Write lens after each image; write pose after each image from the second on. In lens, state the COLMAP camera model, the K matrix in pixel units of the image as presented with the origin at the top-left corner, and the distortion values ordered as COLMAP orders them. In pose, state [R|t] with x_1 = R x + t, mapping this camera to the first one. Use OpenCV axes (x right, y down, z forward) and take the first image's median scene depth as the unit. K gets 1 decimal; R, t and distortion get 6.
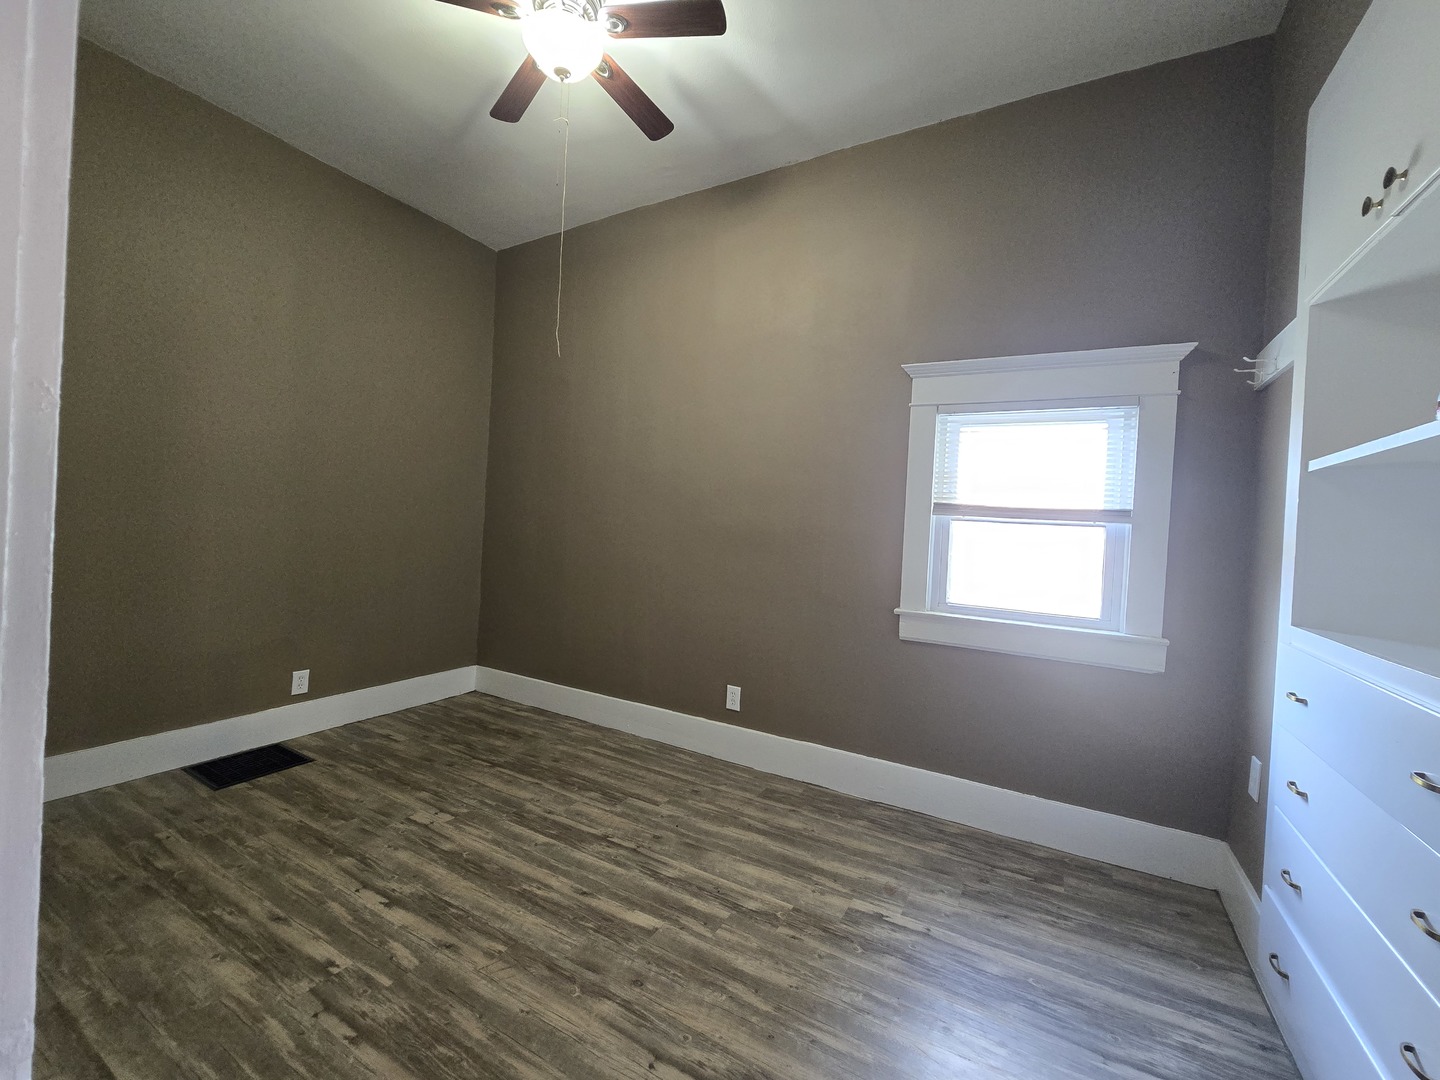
lens RADIAL K [[590.1, 0, 721.6], [0, 590.1, 529.8], [0, 0, 1]] dist [-0.000312, -0.000747]
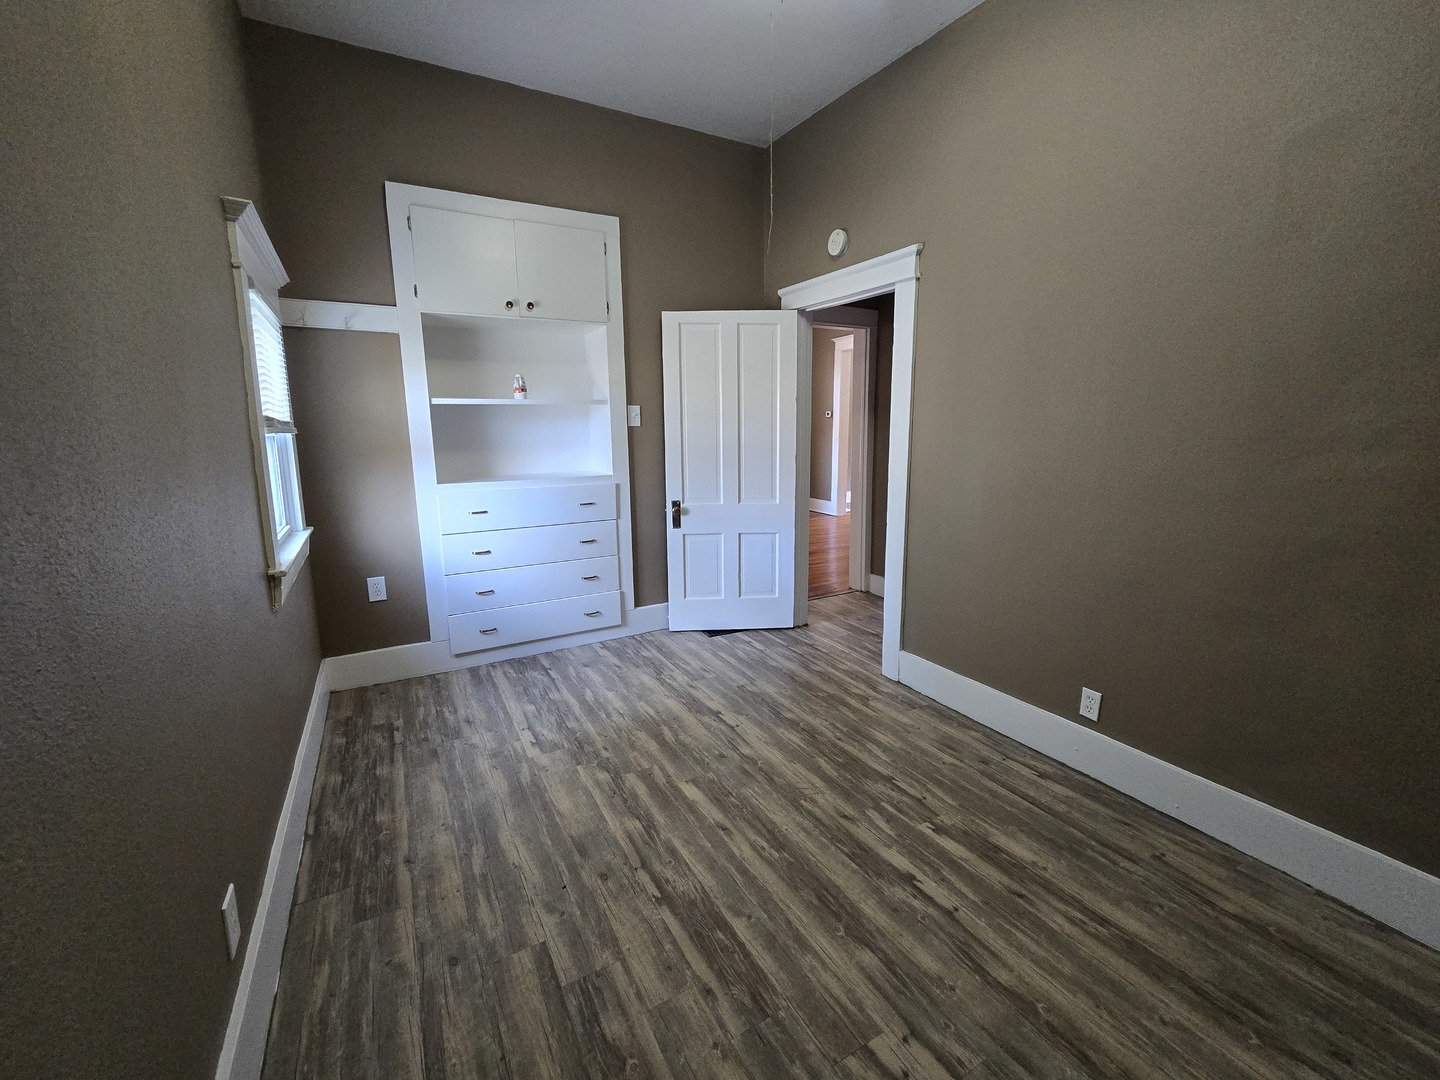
lens RADIAL K [[590.1, 0, 721.6], [0, 590.1, 529.8], [0, 0, 1]] dist [-0.000312, -0.000747]
pose [[-0.856138, -0.129221, 0.500329, -0.680846], [-0.025691, 0.977675, 0.208545, -0.096623], [-0.516108, 0.165689, -0.840345, 1.797605]]
